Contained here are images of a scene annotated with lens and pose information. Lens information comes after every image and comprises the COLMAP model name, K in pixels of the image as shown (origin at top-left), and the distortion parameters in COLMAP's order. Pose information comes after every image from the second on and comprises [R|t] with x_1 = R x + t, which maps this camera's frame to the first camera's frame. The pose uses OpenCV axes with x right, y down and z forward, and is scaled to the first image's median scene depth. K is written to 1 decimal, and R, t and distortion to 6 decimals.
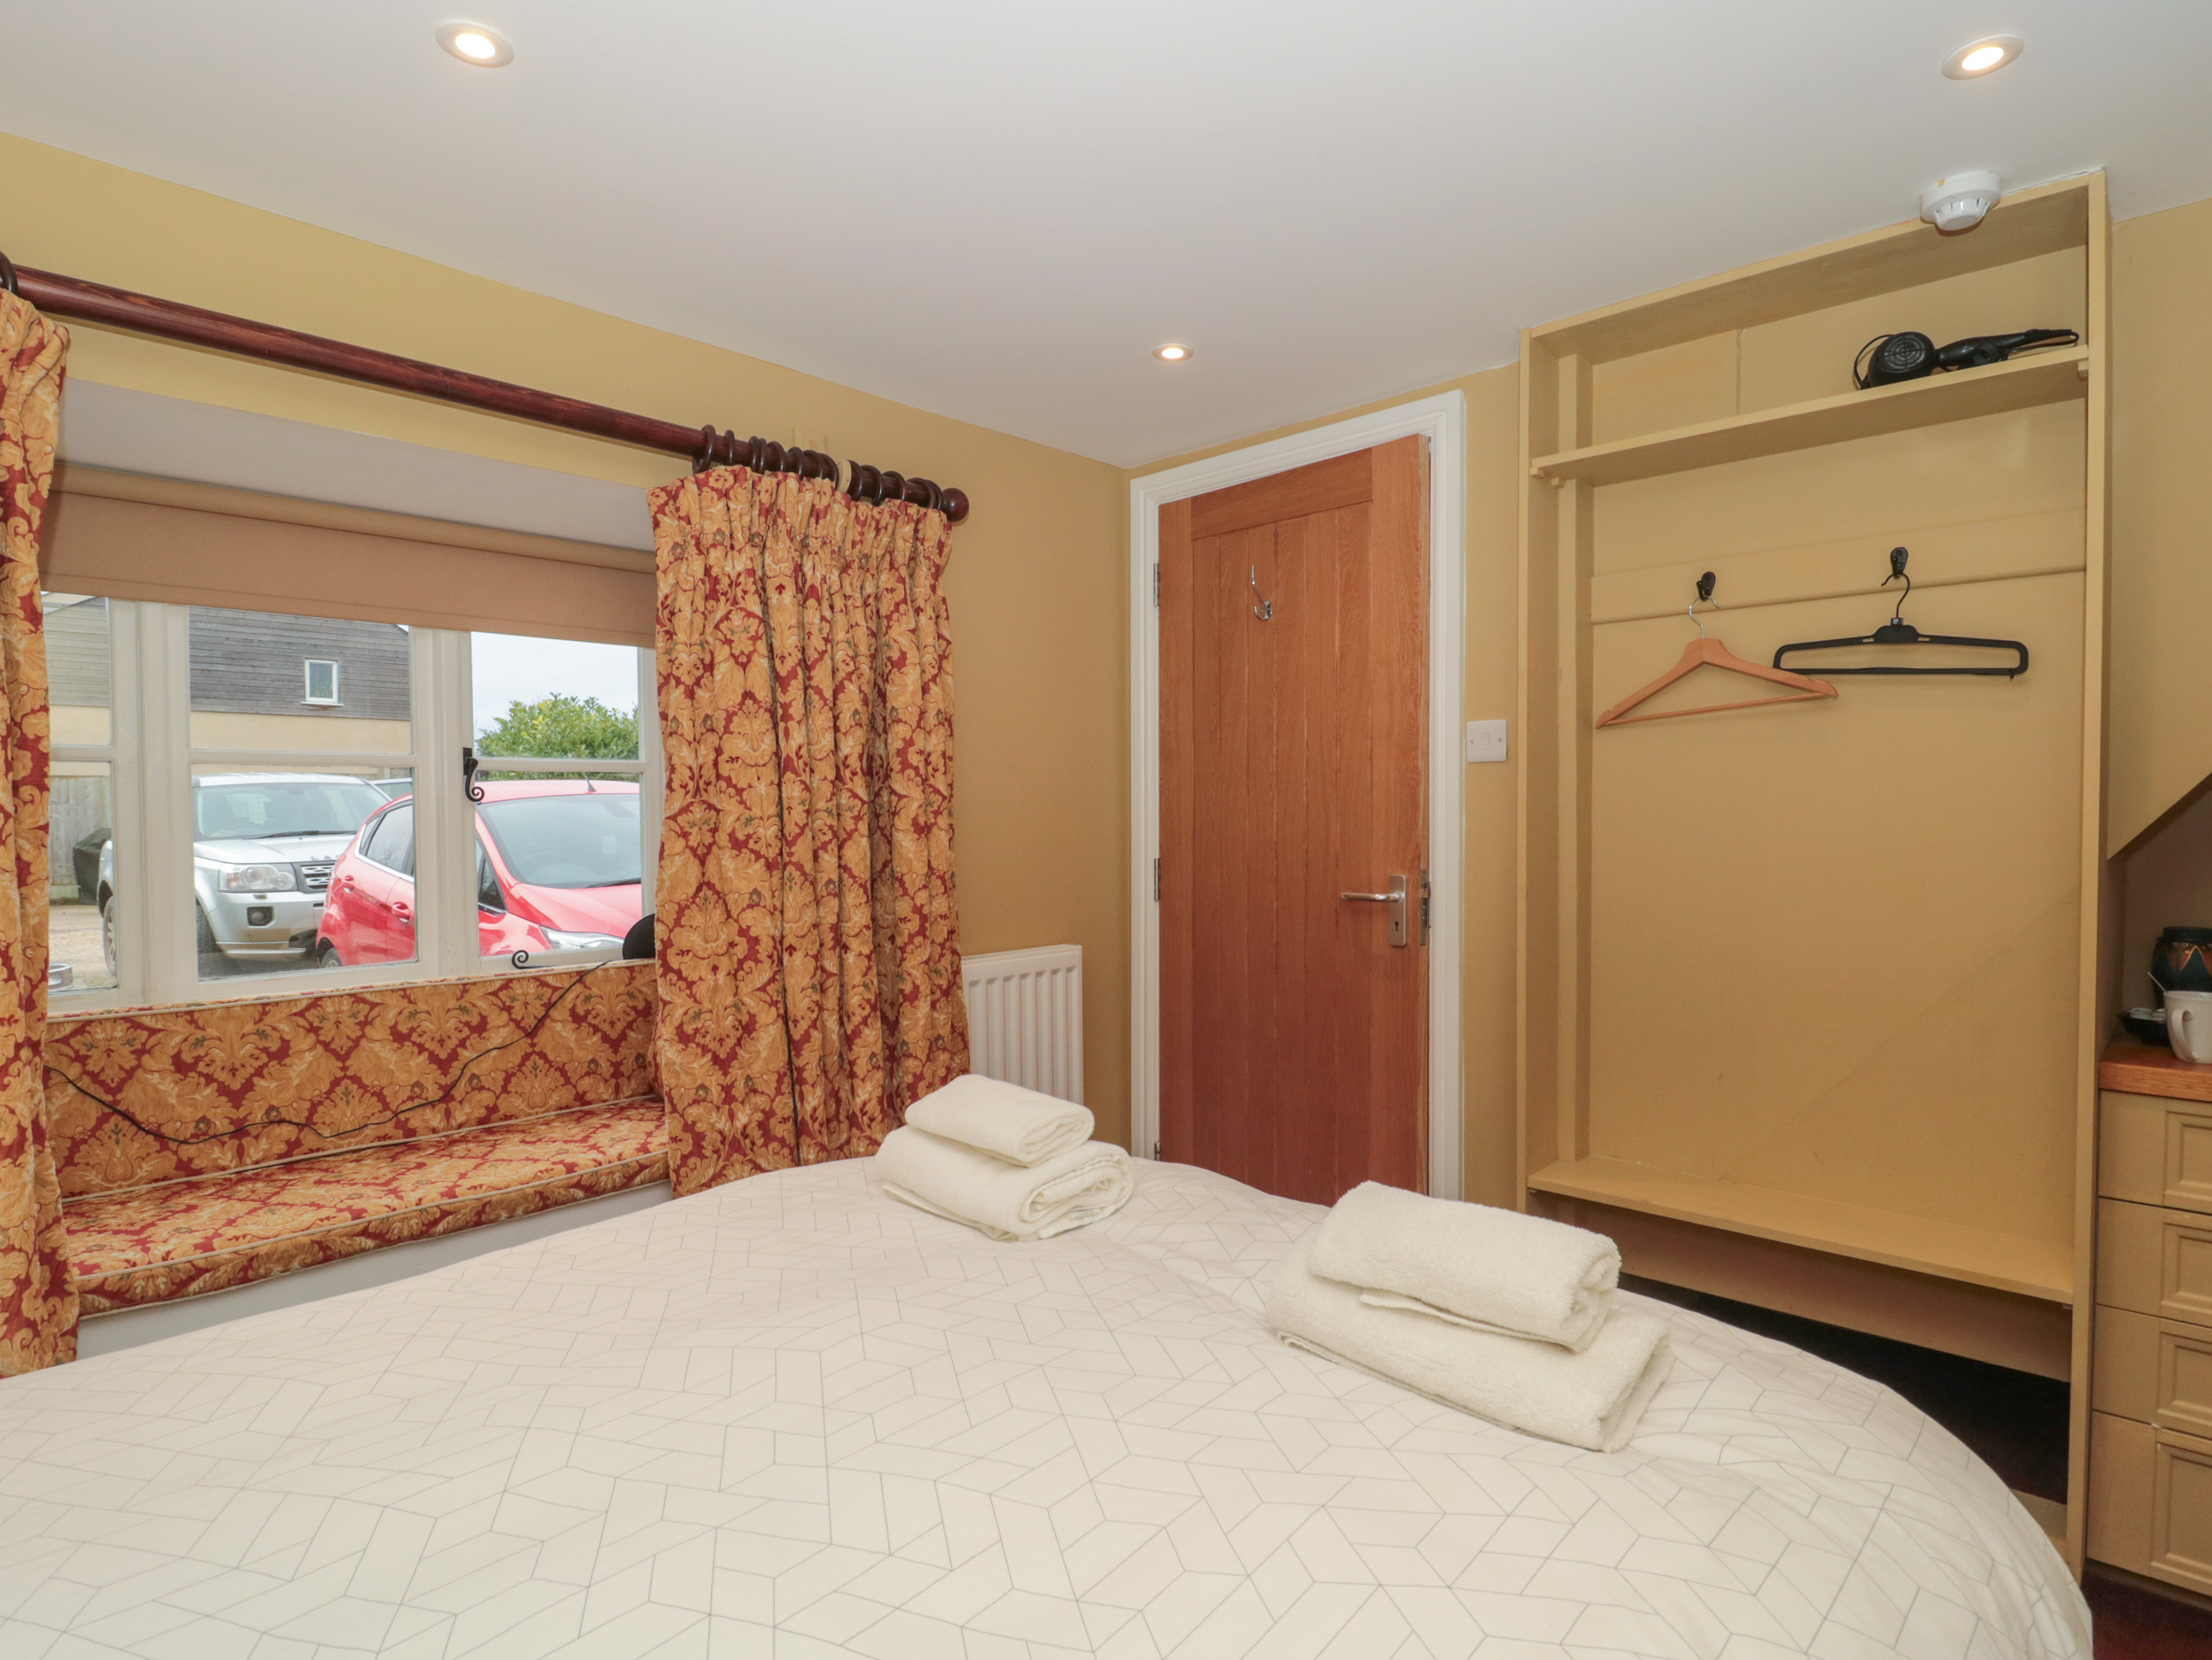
lens RADIAL K [[1195.5, 0, 1097.0], [0, 1195.5, 830.0], [0, 0, 1]] dist [-0.000340, -0.001577]
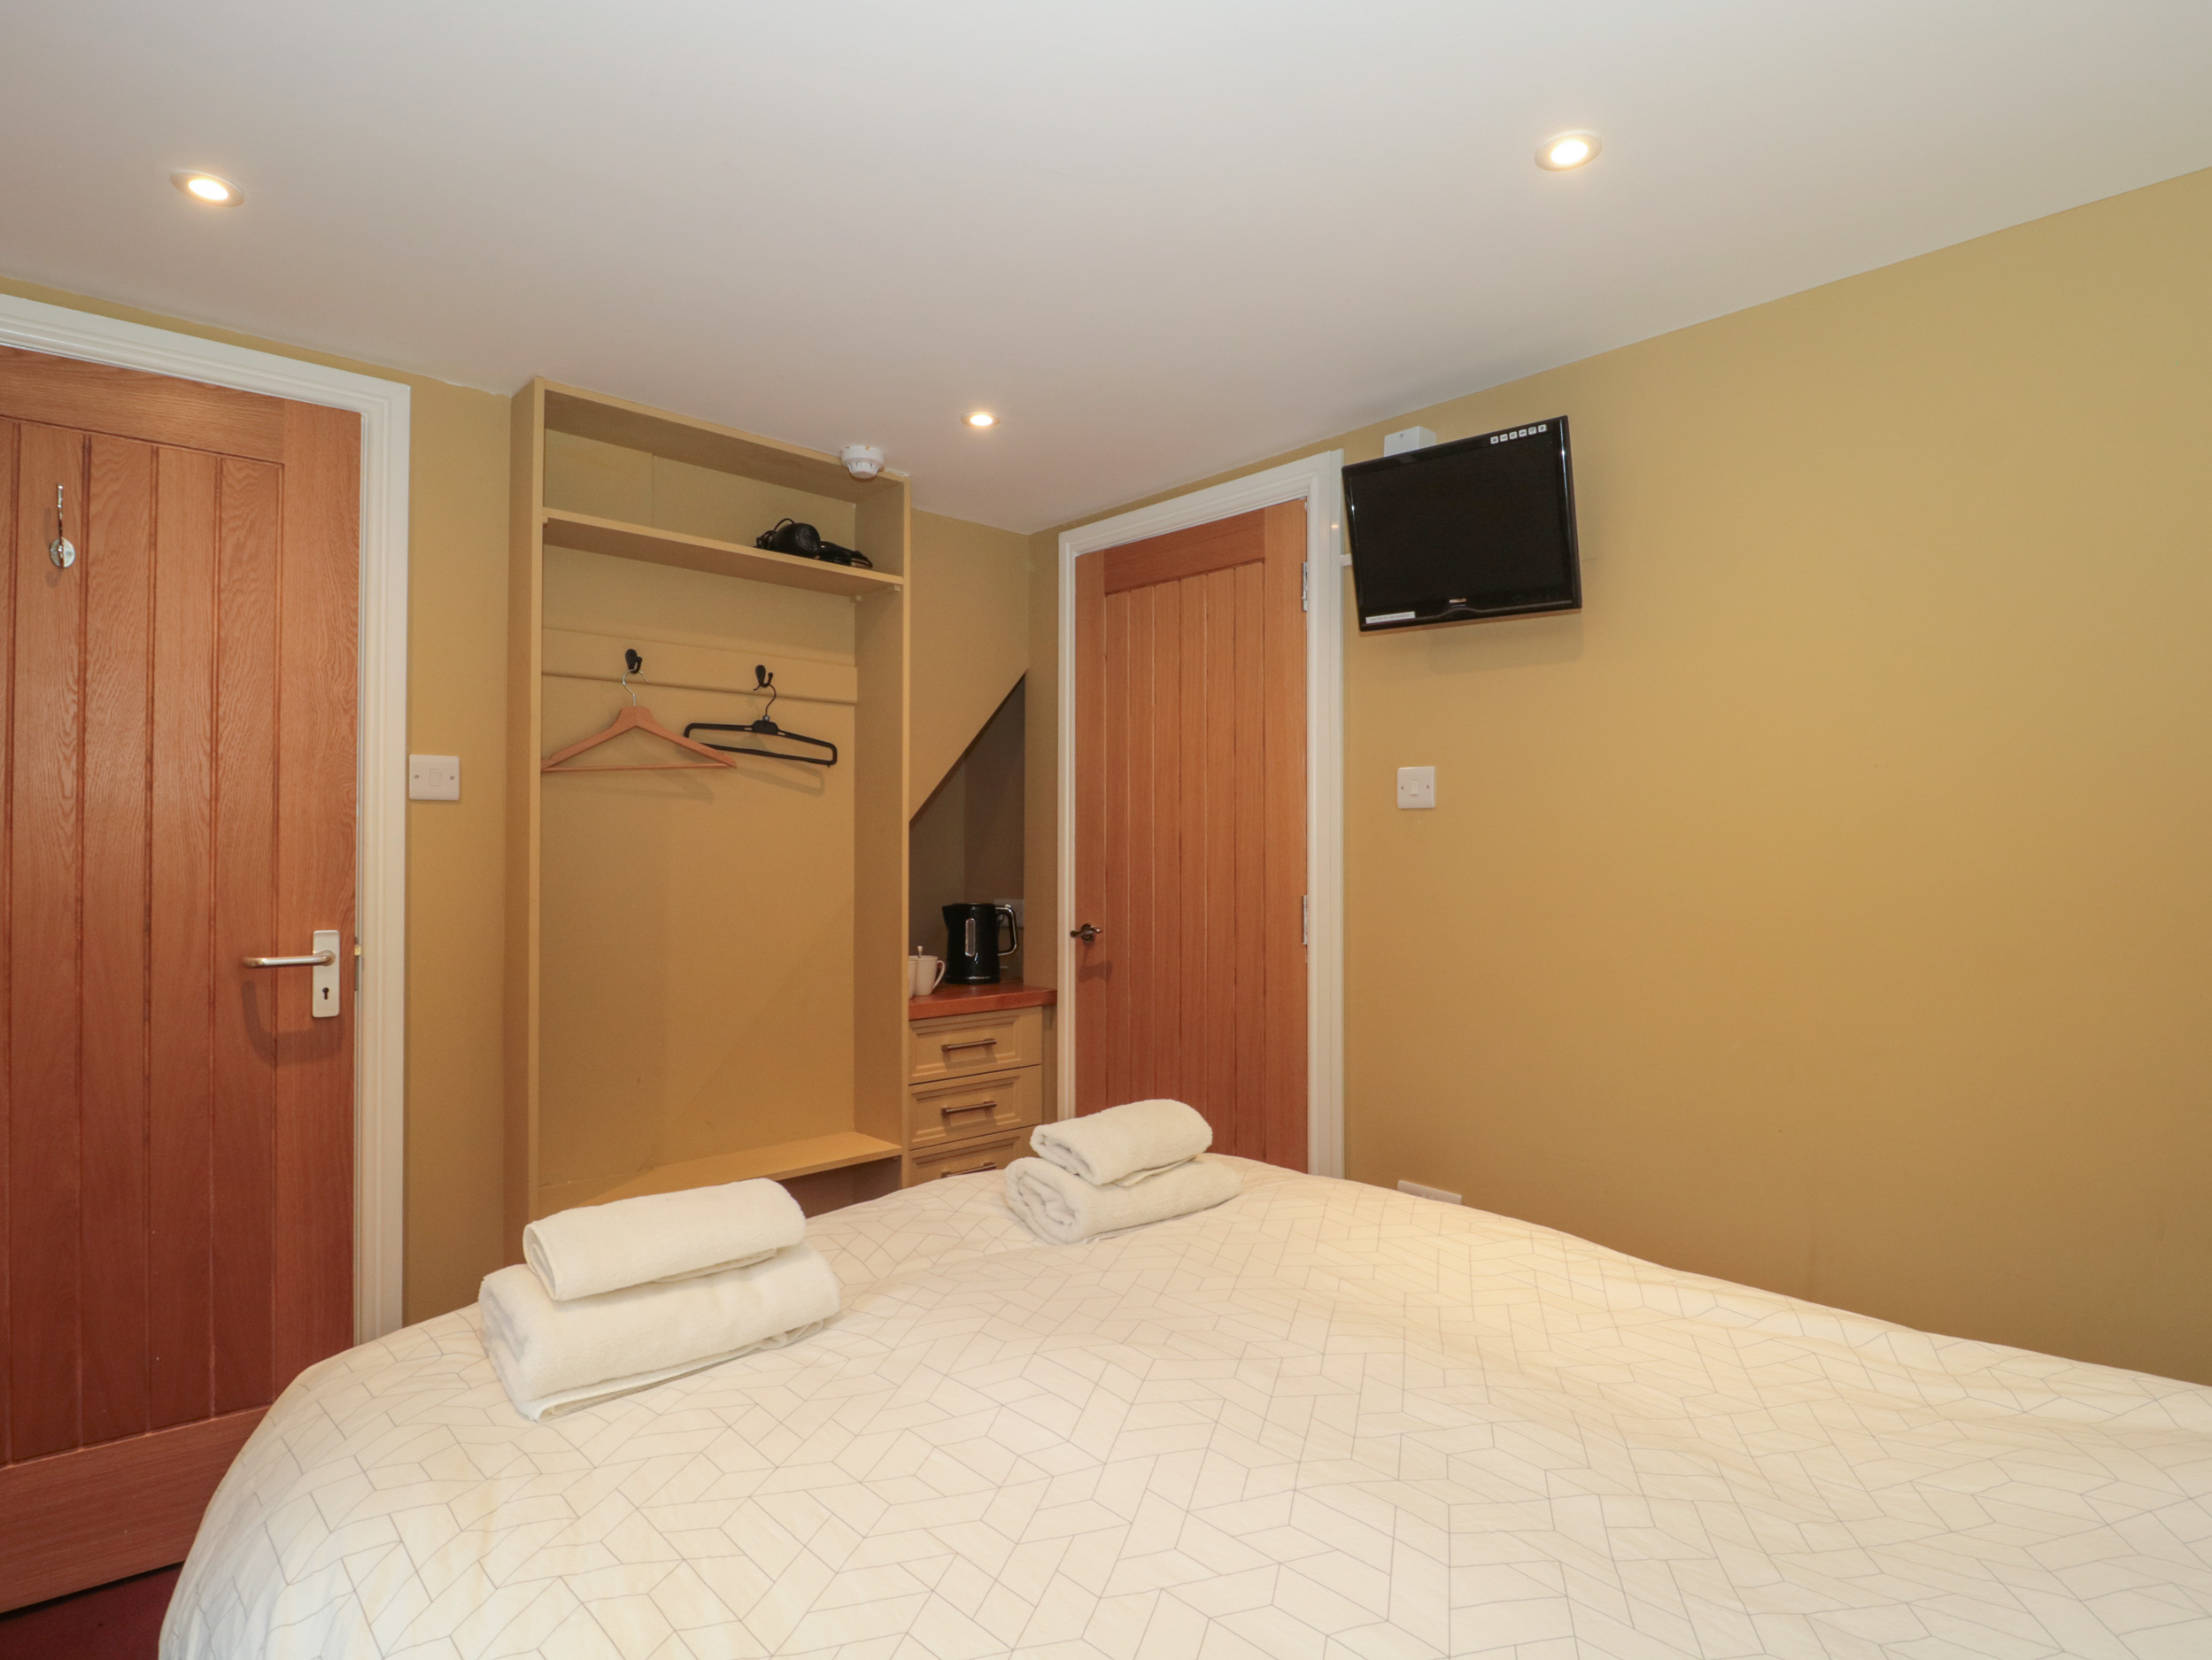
lens RADIAL K [[1195.5, 0, 1097.0], [0, 1195.5, 830.0], [0, 0, 1]] dist [-0.000340, -0.001577]
pose [[0.033814, 0.027628, 0.999046, -0.695568], [0.022491, 0.999344, -0.028397, 0.004772], [-0.999175, 0.023430, 0.033171, 0.555503]]
